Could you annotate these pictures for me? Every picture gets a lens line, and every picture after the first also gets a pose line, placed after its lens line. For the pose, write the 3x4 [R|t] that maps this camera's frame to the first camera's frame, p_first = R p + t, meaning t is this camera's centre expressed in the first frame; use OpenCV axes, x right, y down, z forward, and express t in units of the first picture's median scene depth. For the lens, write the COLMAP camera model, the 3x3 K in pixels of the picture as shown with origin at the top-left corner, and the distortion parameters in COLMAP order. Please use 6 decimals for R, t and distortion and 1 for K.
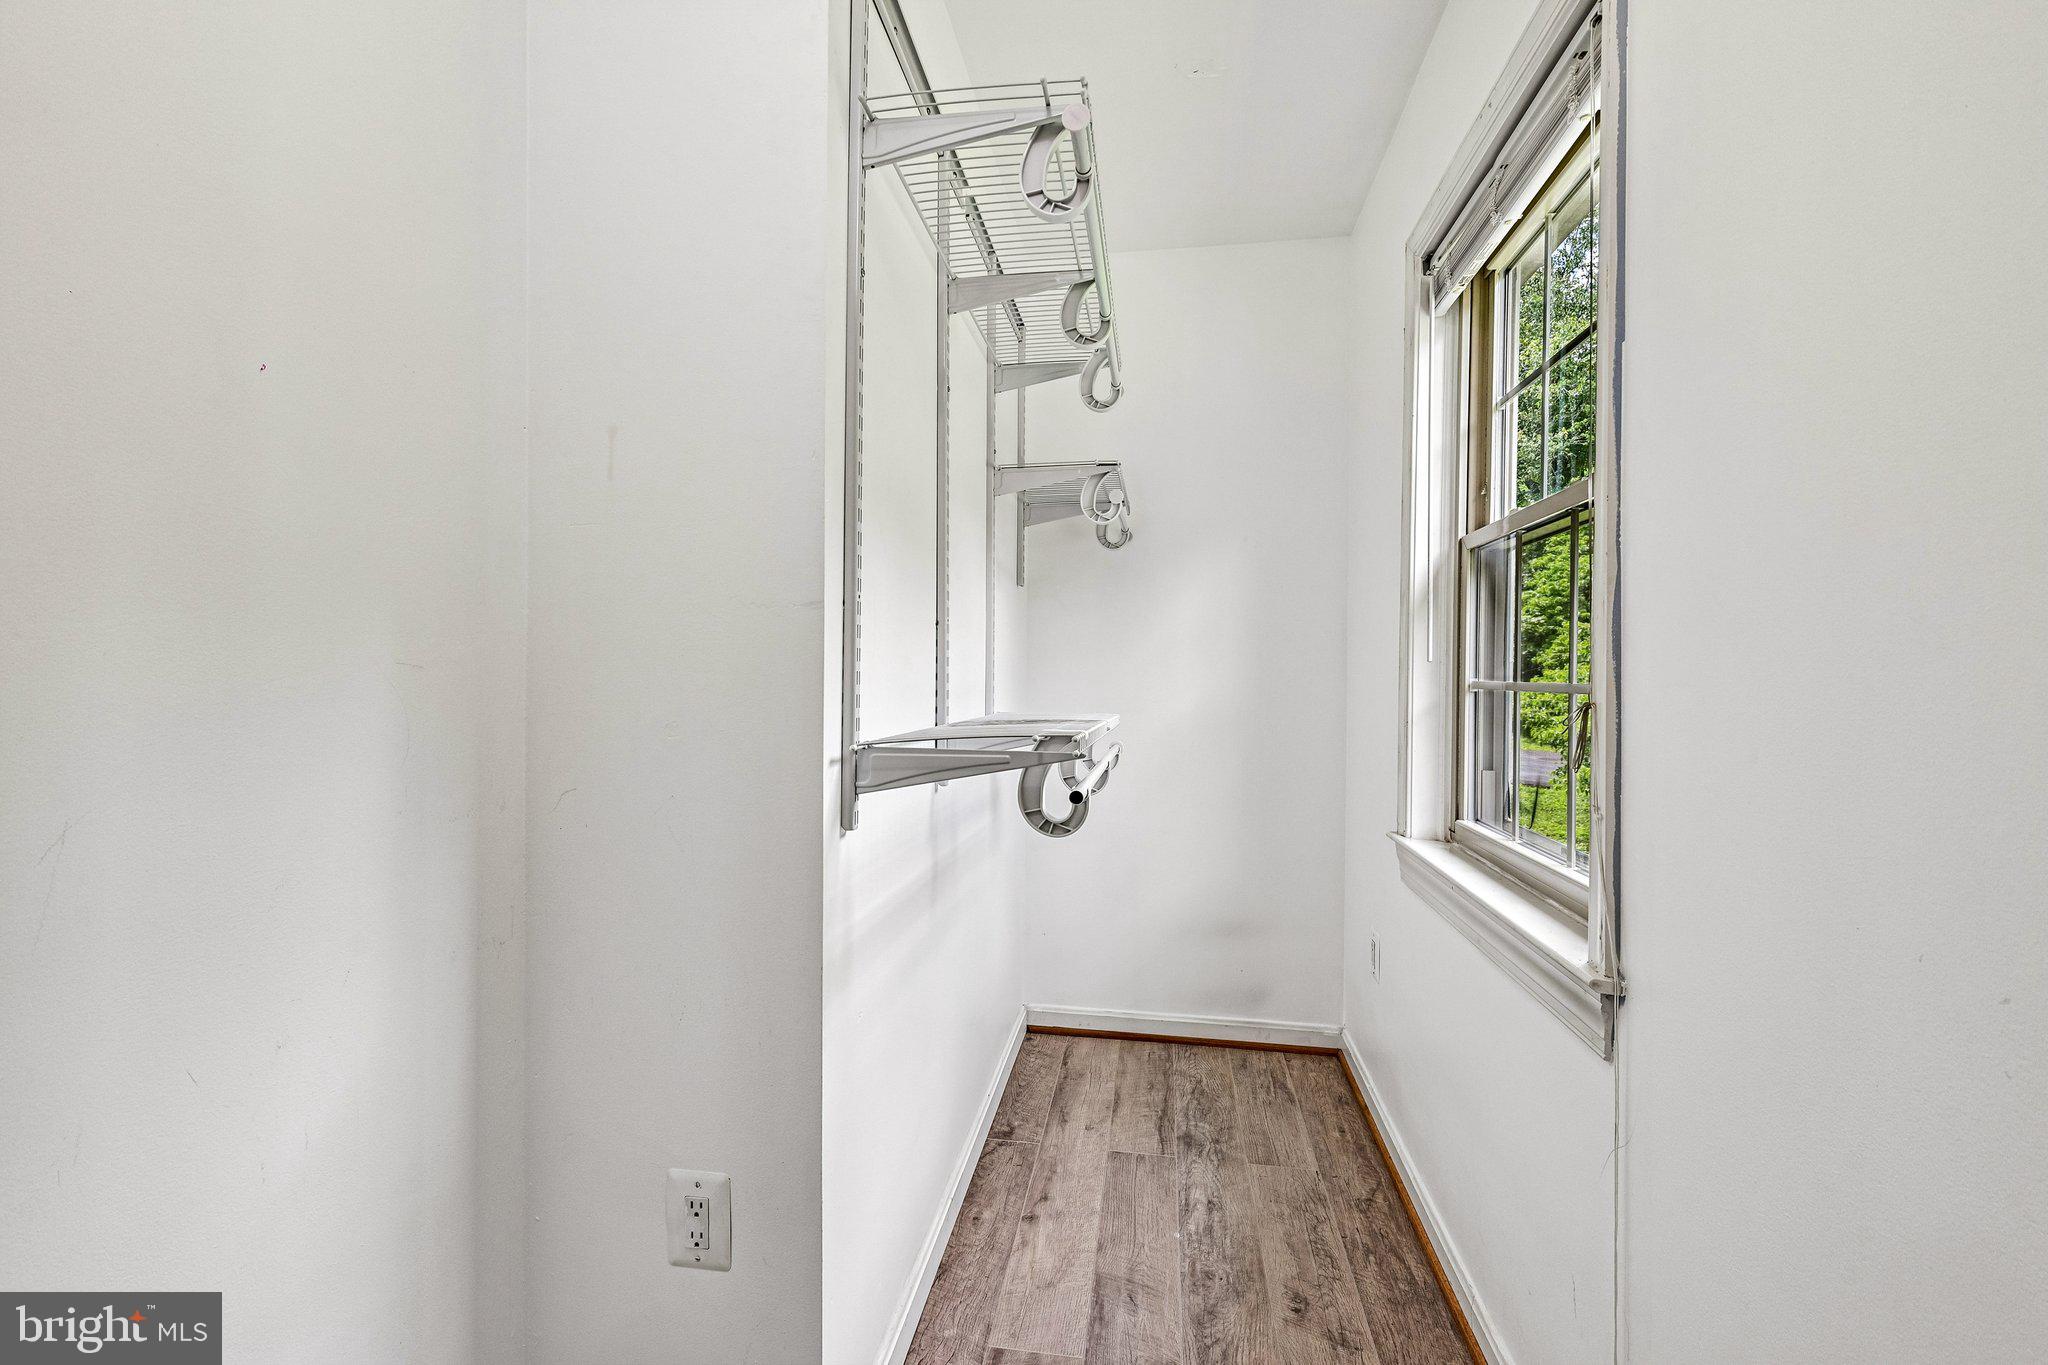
lens RADIAL K [[890.9, 0, 1026.9], [0, 890.9, 681.9], [0, 0, 1]] dist [0.005176, -0.000409]
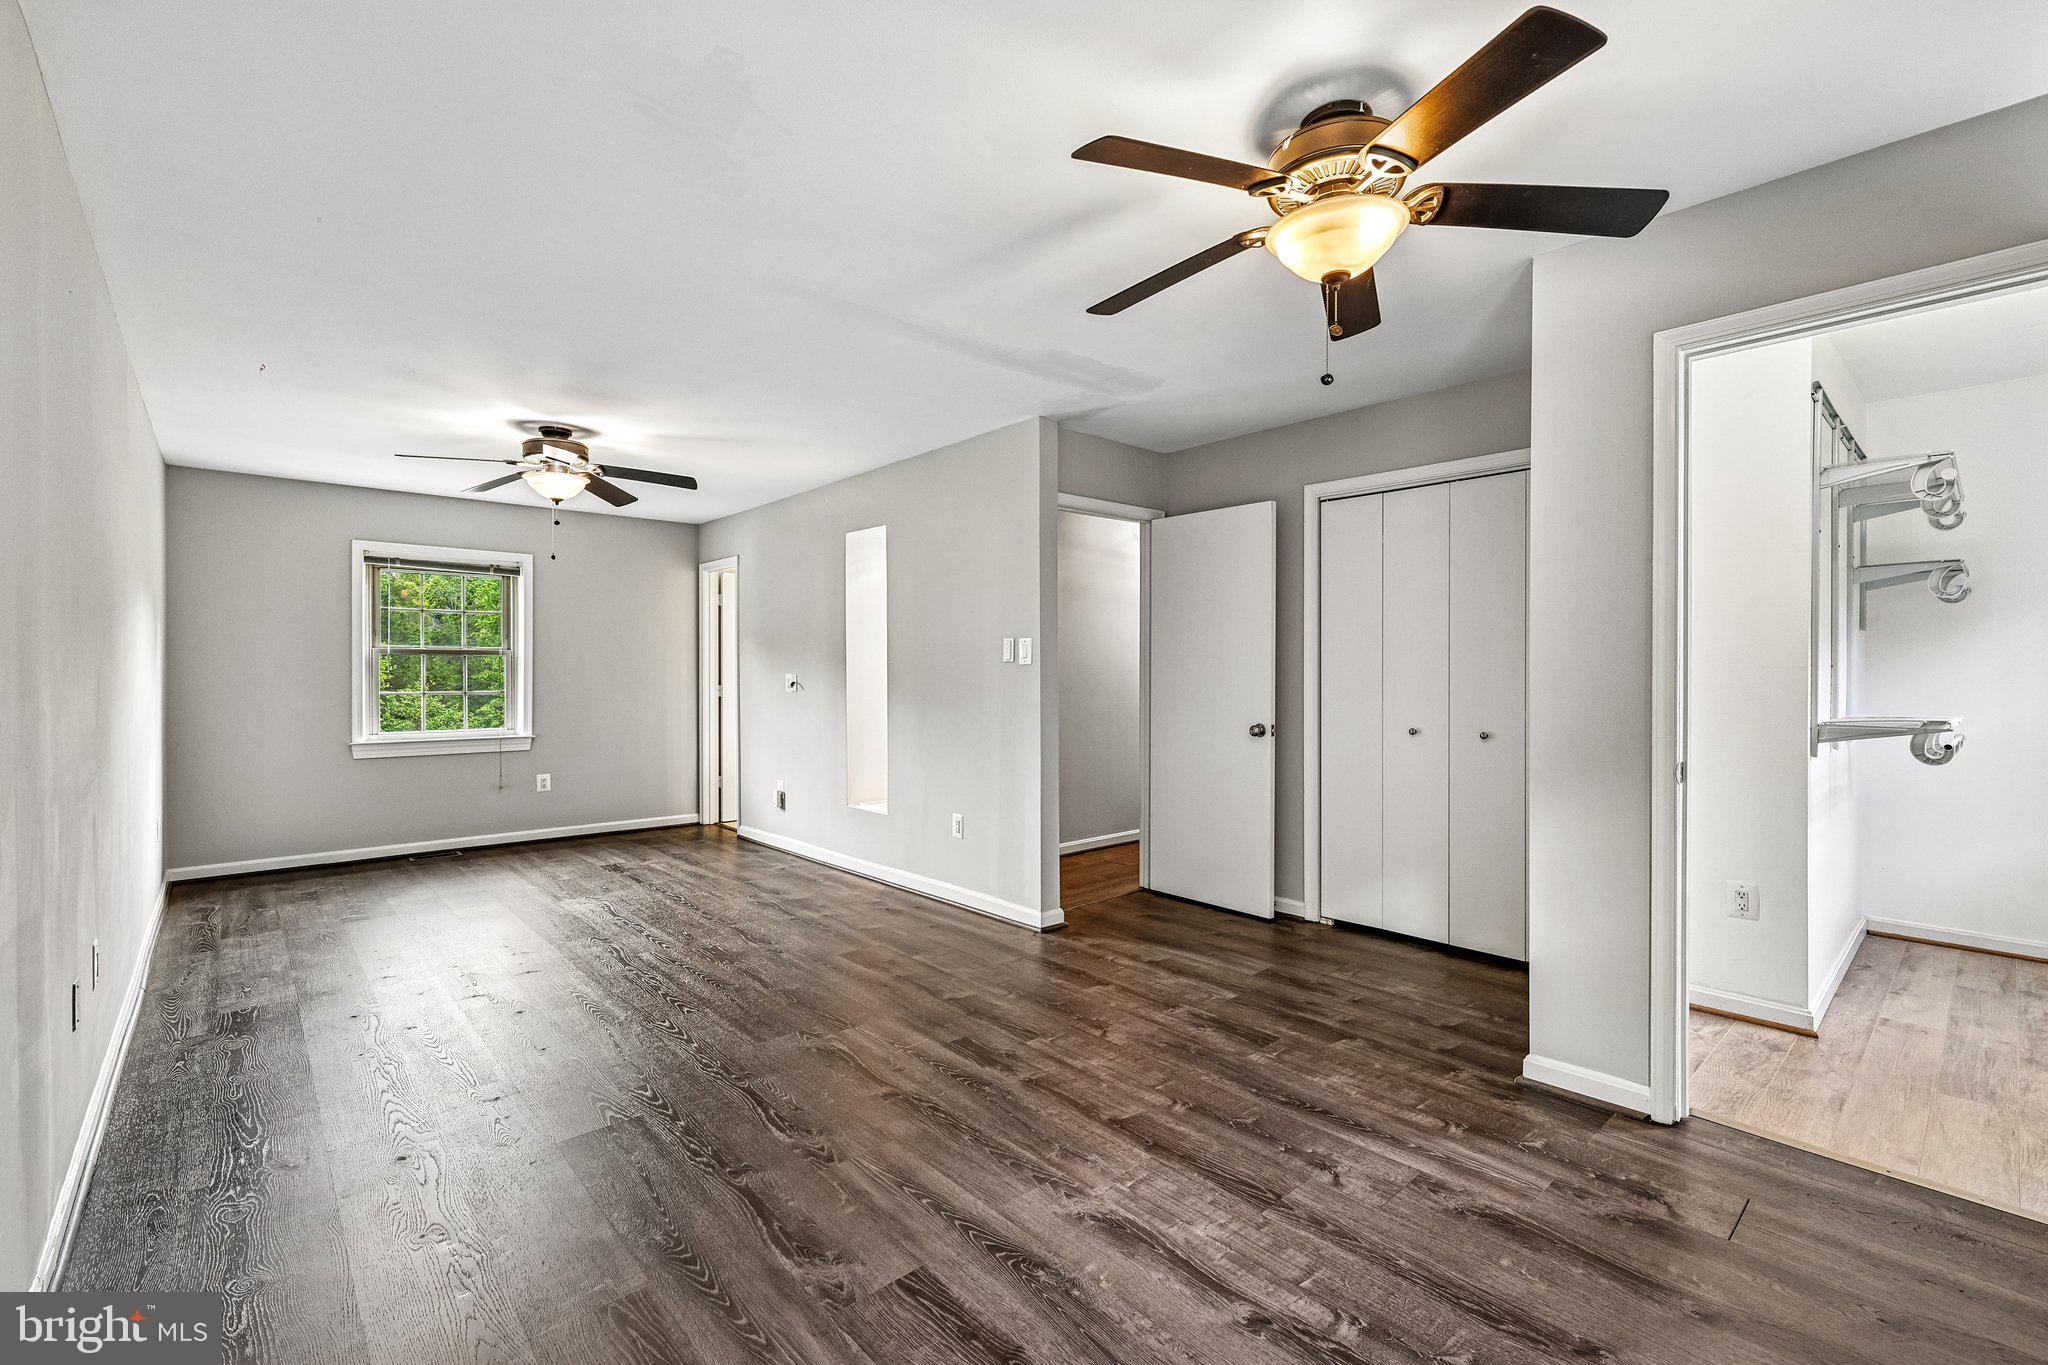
lens RADIAL K [[890.9, 0, 1015.8], [0, 890.9, 687.4], [0, 0, 1]] dist [0.005176, -0.000409]
pose [[0.771960, -0.001874, -0.635668, -0.263403], [0.004085, 0.999990, 0.002013, -0.034590], [0.635658, -0.004150, 0.771960, -1.858663]]
